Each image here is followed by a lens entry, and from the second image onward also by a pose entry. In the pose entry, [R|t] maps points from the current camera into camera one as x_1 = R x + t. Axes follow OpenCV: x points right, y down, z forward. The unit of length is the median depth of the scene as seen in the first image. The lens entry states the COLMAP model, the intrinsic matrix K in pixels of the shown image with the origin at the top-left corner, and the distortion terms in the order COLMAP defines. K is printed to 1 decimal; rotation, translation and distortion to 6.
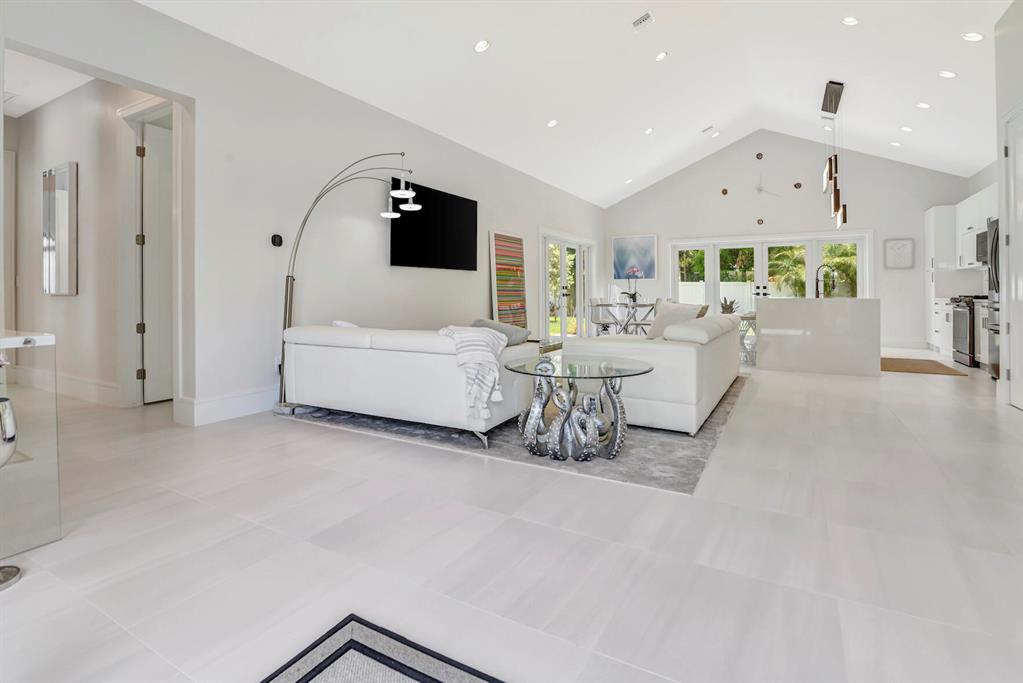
lens RADIAL K [[496.6, 0, 510.8], [0, 496.6, 289.9], [0, 0, 1]] dist [-0.020232, 0.000687]
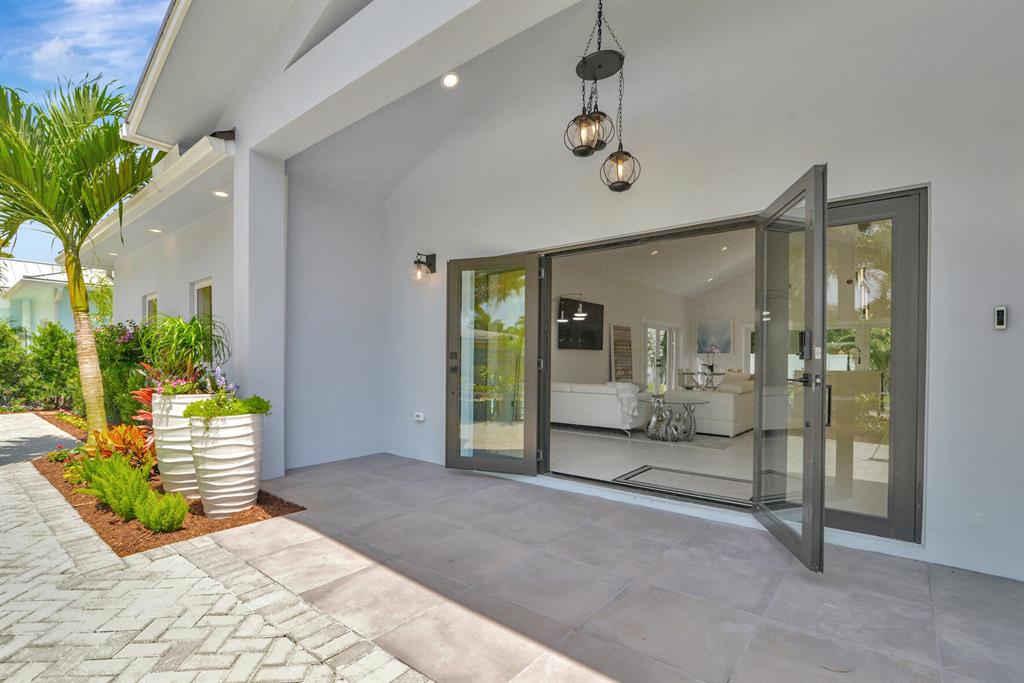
lens RADIAL K [[485.5, 0, 509.5], [0, 485.5, 353.9], [0, 0, 1]] dist [-0.021616, -0.000273]
pose [[0.984801, 0.007535, -0.173521, -0.087039], [-0.008720, 0.999944, -0.006067, -0.014095], [0.173465, 0.007488, 0.984812, -0.514728]]
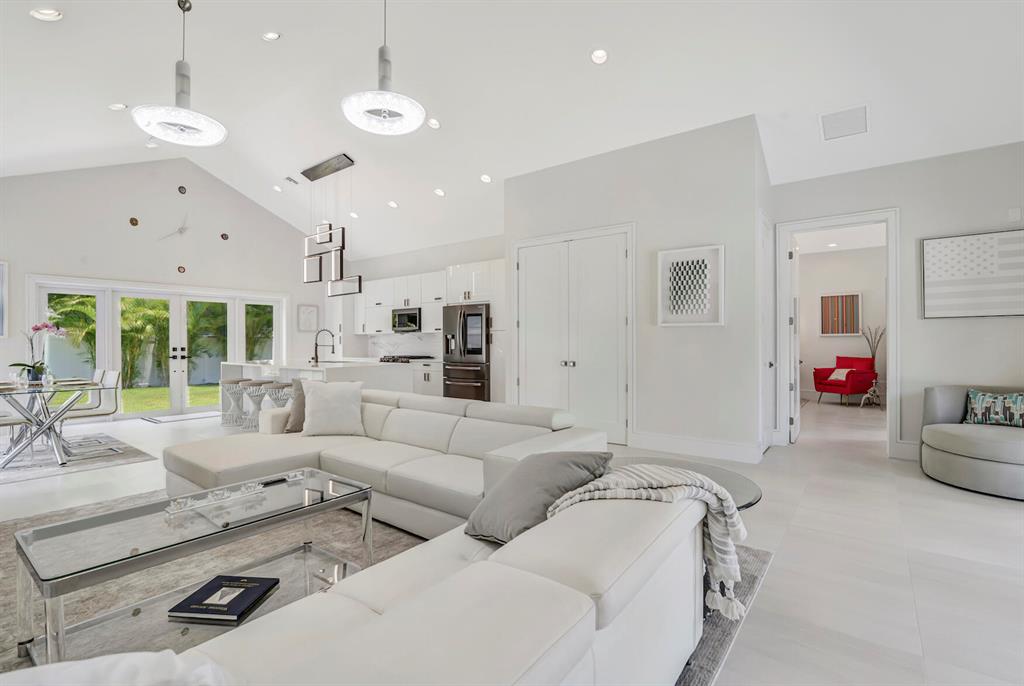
lens RADIAL K [[483.5, 0, 512.0], [0, 483.5, 343.0], [0, 0, 1]] dist [-0.021391, 0.000609]
pose [[0.139803, 0.000288, 0.990179, -0.290455], [-0.004454, 0.999990, 0.000338, -0.025380], [-0.990169, -0.004457, 0.139803, 0.482284]]
